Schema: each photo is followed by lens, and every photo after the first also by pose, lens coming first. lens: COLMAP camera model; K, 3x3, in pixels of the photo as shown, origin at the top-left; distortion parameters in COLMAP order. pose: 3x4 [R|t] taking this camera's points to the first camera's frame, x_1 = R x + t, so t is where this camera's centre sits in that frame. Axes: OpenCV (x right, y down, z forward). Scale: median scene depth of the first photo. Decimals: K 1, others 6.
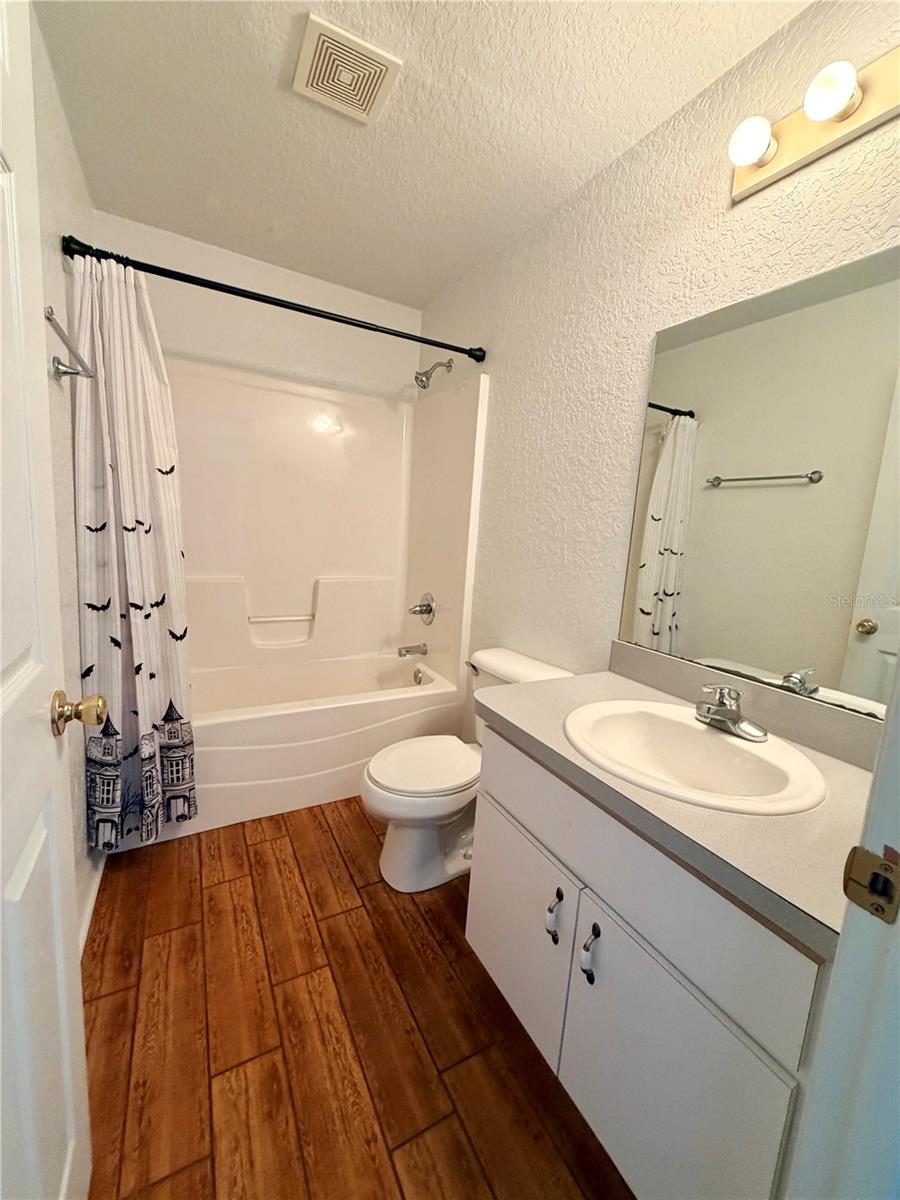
lens RADIAL K [[477.4, 0, 448.9], [0, 477.4, 596.4], [0, 0, 1]] dist [-0.000741, 0.000339]
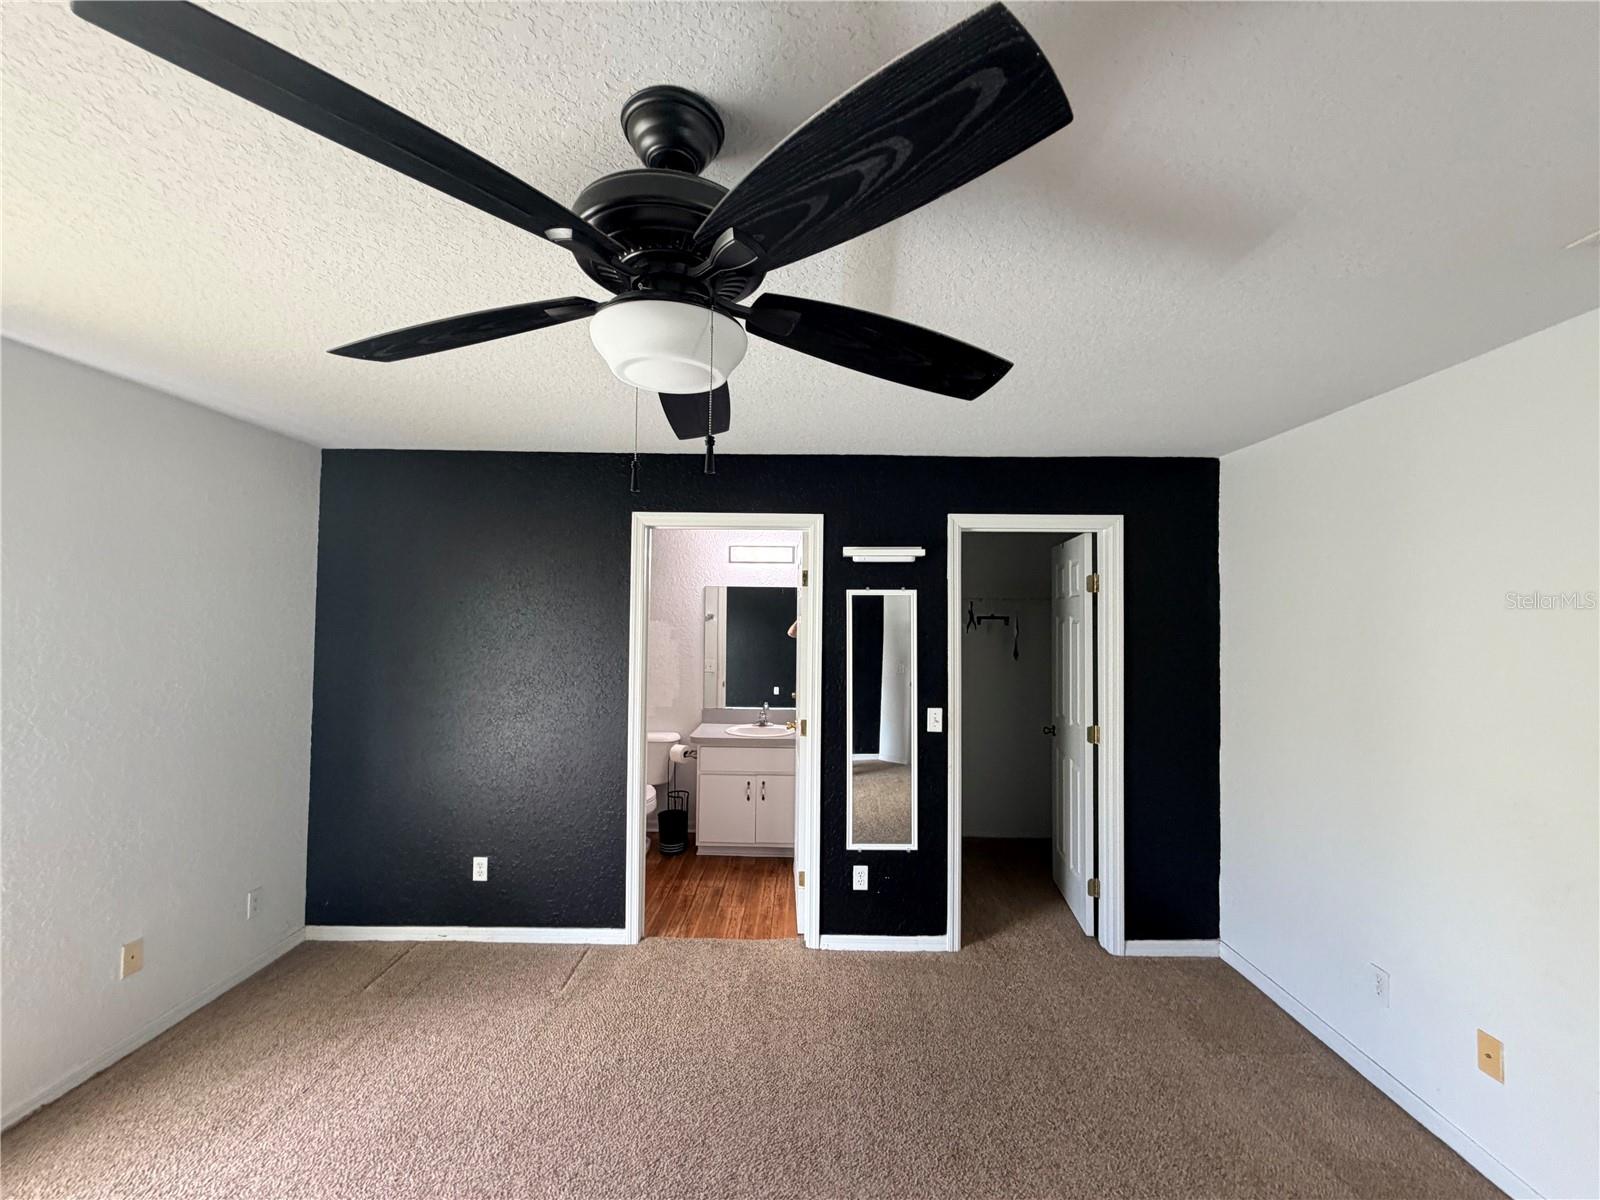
lens RADIAL K [[636.5, 0, 795.3], [0, 636.5, 599.9], [0, 0, 1]] dist [-0.000741, 0.000339]
pose [[0.518339, -0.043585, 0.854064, -1.655086], [0.155675, 0.986823, -0.044121, -0.186447], [-0.840887, 0.155826, 0.518293, -0.867603]]
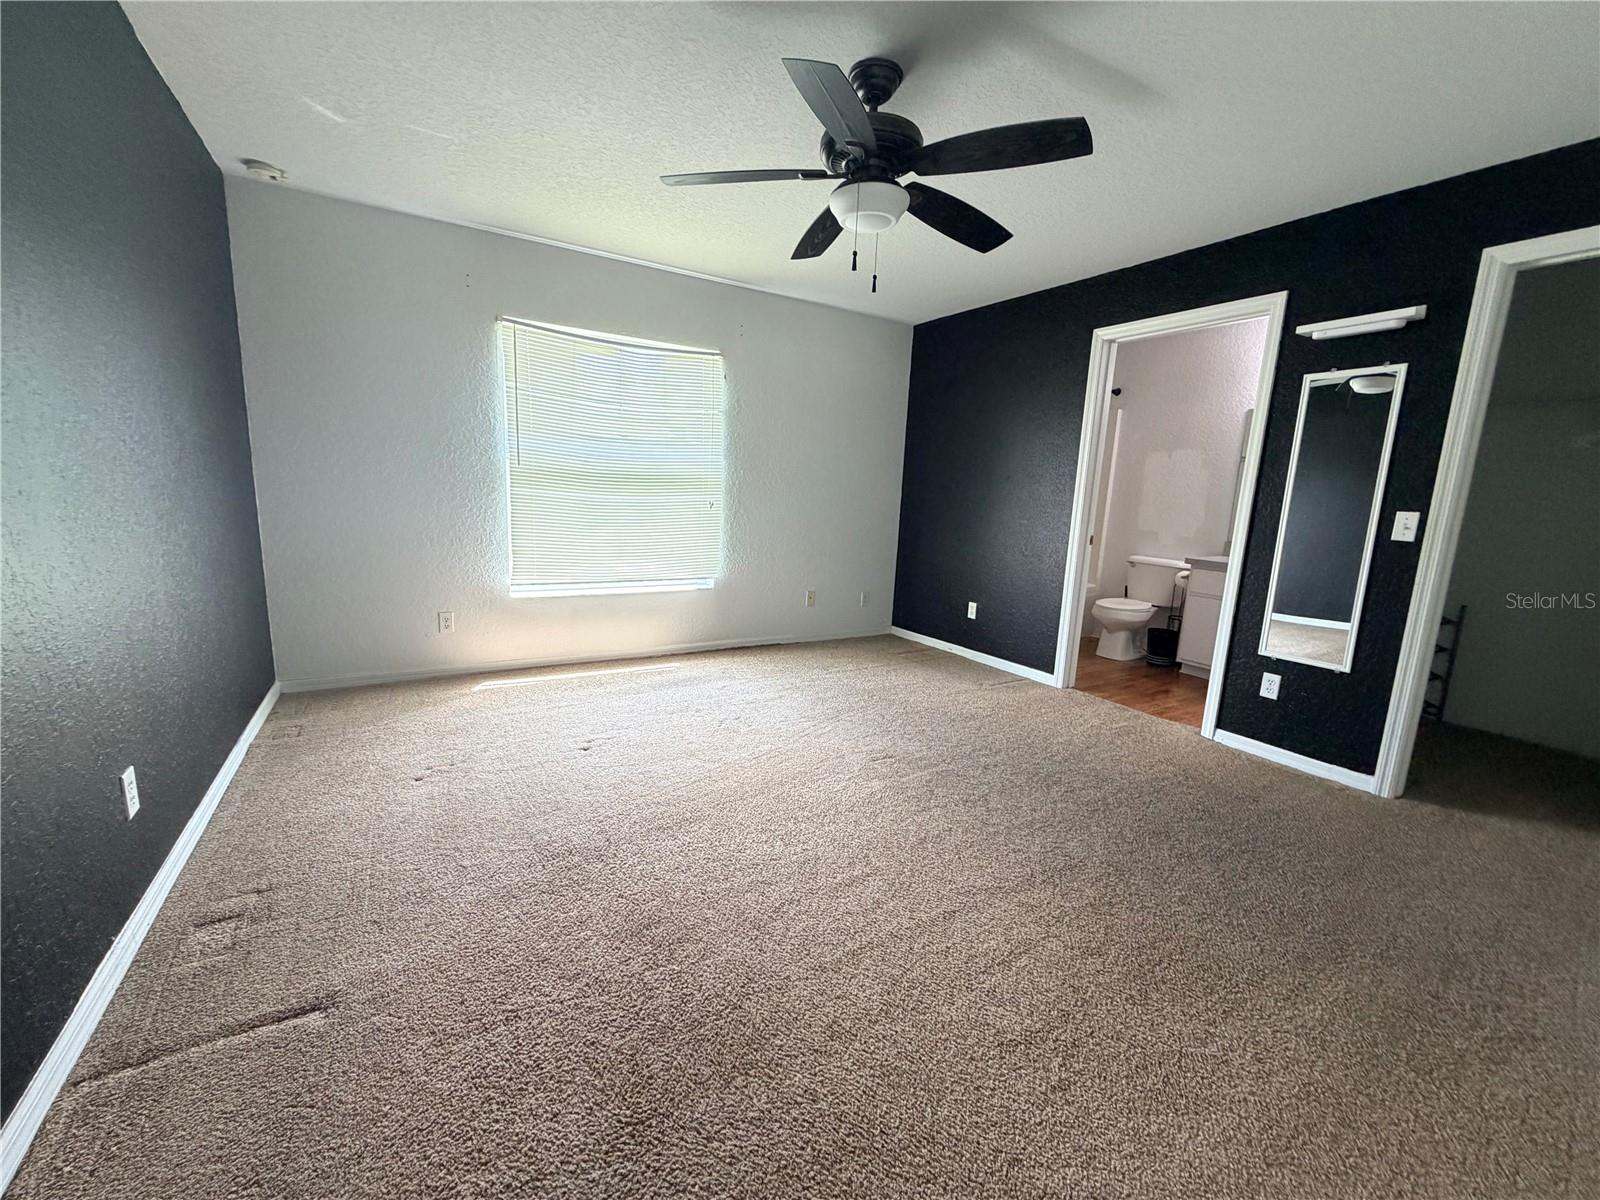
lens RADIAL K [[637.4, 0, 791.8], [0, 637.4, 597.5], [0, 0, 1]] dist [0.000578, 0.000461]
pose [[0.999561, -0.029306, 0.004425, -1.385207], [0.029205, 0.999342, 0.021528, 0.183344], [-0.005053, -0.021390, 0.999758, -1.608275]]
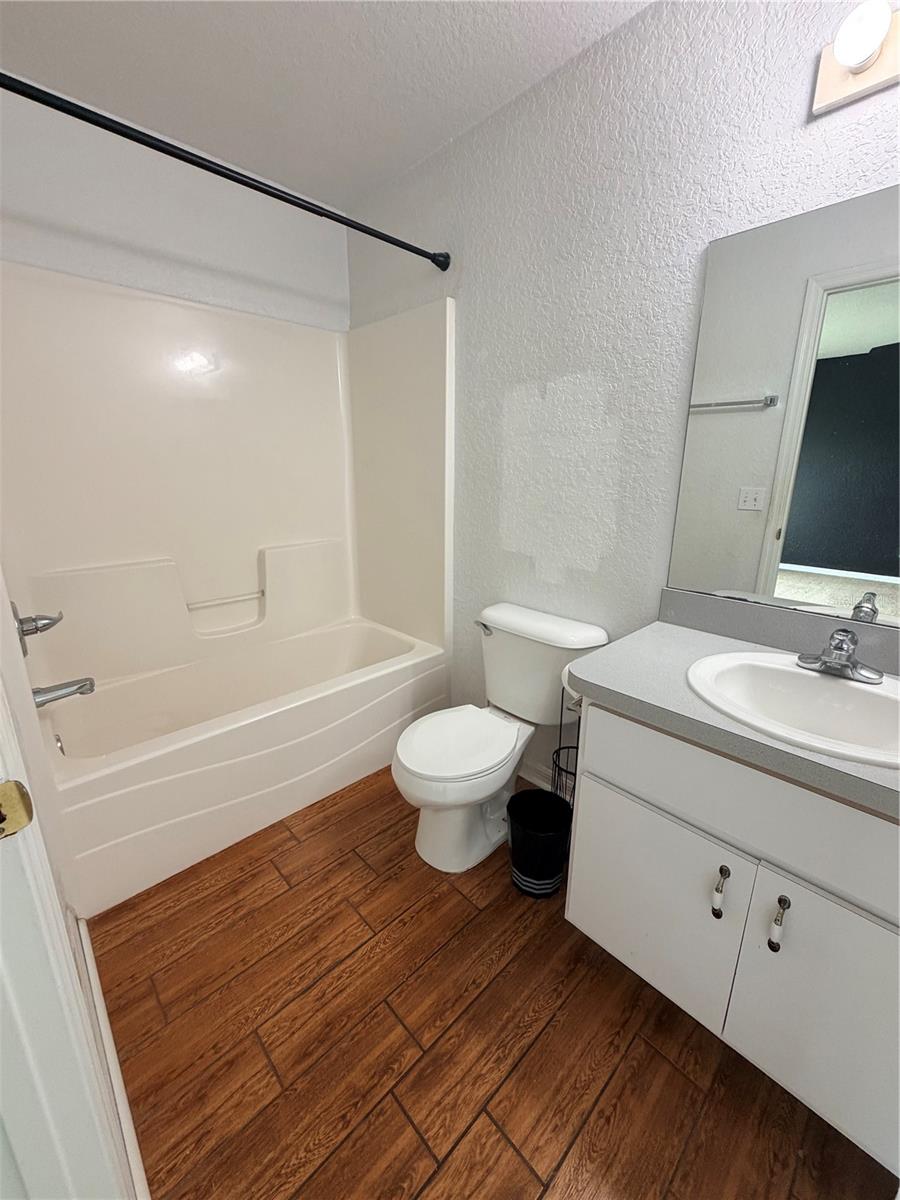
lens RADIAL K [[477.4, 0, 448.9], [0, 477.4, 596.4], [0, 0, 1]] dist [-0.000741, 0.000339]
pose [[0.969453, -0.127906, 0.209288, -0.221676], [0.101462, 0.985965, 0.132583, -0.053088], [-0.223309, -0.107298, 0.968824, 0.131480]]
